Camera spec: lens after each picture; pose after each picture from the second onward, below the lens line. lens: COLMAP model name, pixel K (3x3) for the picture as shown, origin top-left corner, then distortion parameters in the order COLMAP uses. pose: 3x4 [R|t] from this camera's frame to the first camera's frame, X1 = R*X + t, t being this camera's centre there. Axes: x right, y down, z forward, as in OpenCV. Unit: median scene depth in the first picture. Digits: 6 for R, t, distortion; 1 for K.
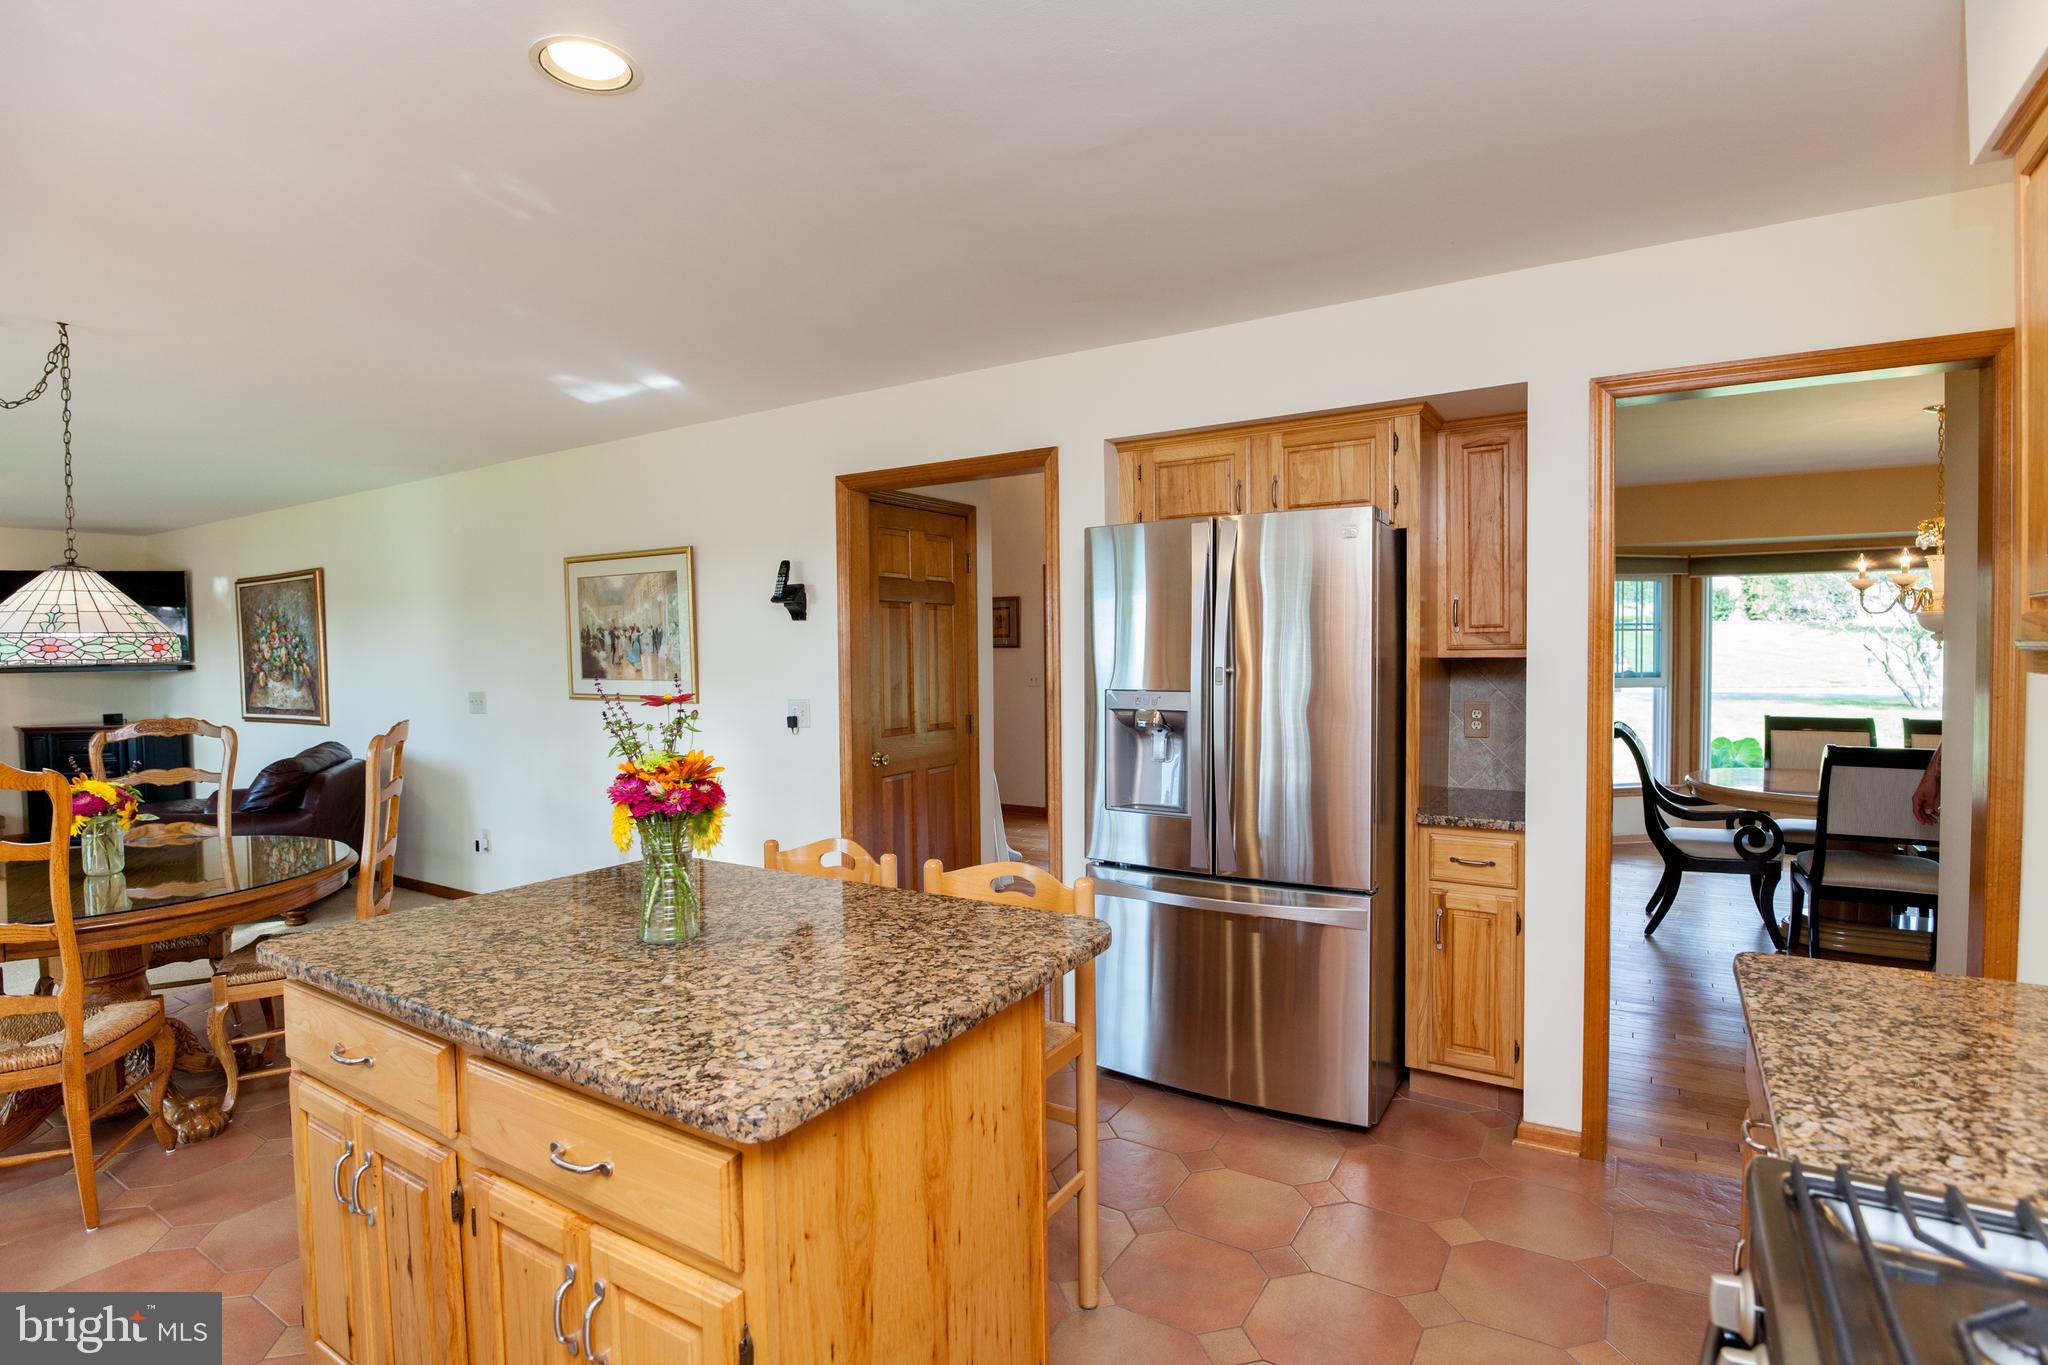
lens RADIAL K [[1005.4, 0, 1042.7], [0, 1005.4, 680.3], [0, 0, 1]] dist [-0.022090, -0.000755]
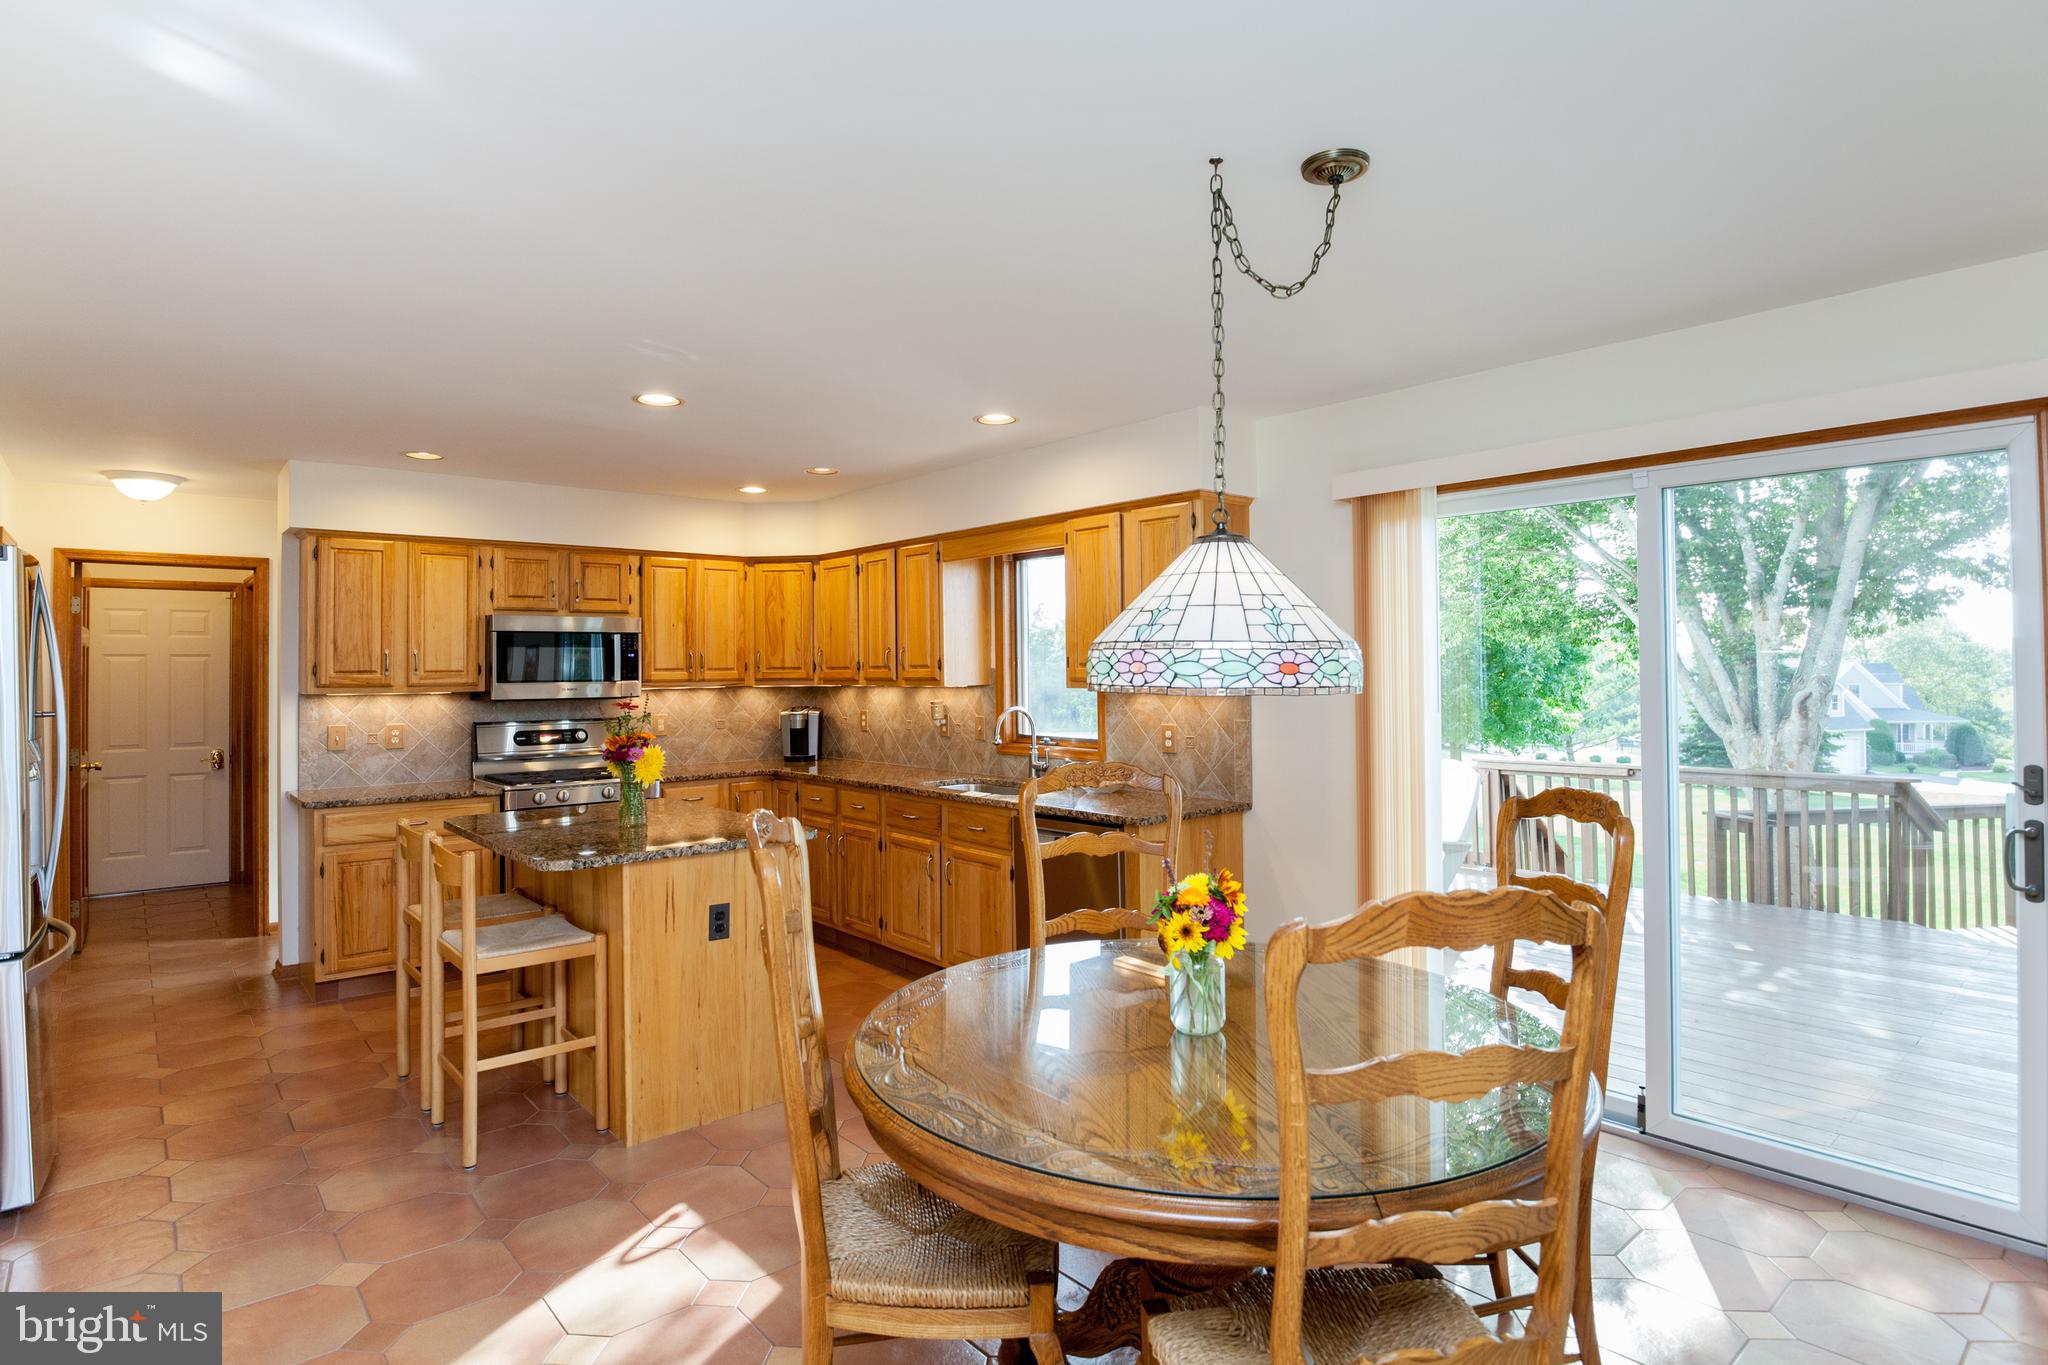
lens RADIAL K [[1048.0, 0, 1015.4], [0, 1048.0, 647.2], [0, 0, 1]] dist [-0.003041, -0.000447]
pose [[-0.953064, 0.028733, 0.301403, -1.871400], [0.031970, 0.999472, 0.005812, -0.092259], [-0.301077, 0.015175, -0.953479, 2.962745]]
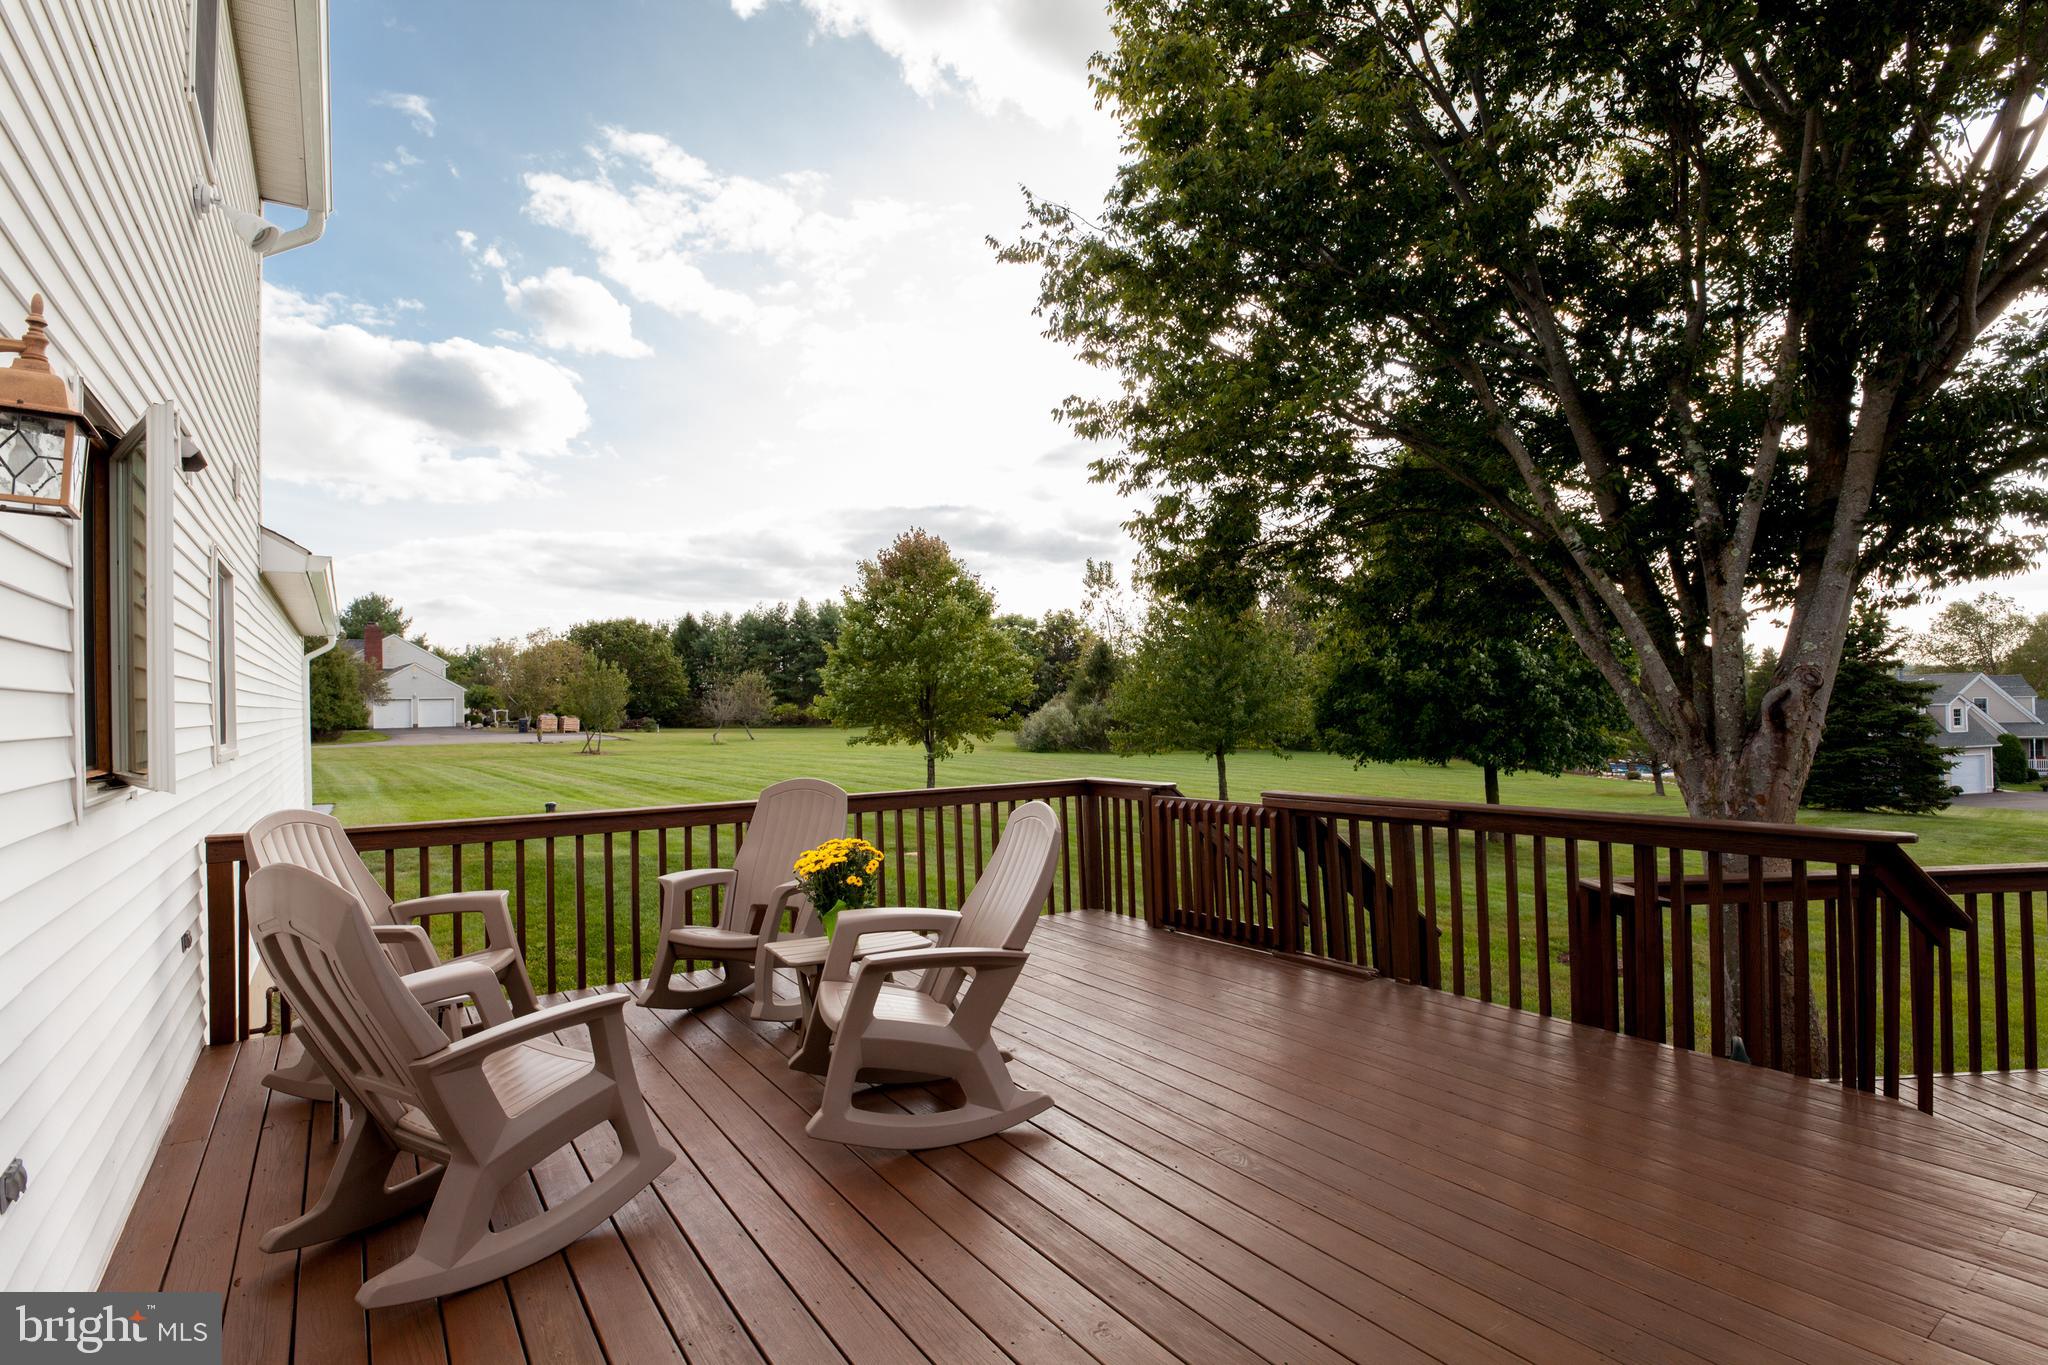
lens RADIAL K [[1005.4, 0, 1042.7], [0, 1005.4, 680.3], [0, 0, 1]] dist [-0.022090, -0.000755]
pose [[-0.919933, 0.040876, 0.389939, -3.092435], [0.047546, 0.998841, 0.007464, 0.114088], [-0.389182, 0.025406, -0.920810, 0.782166]]
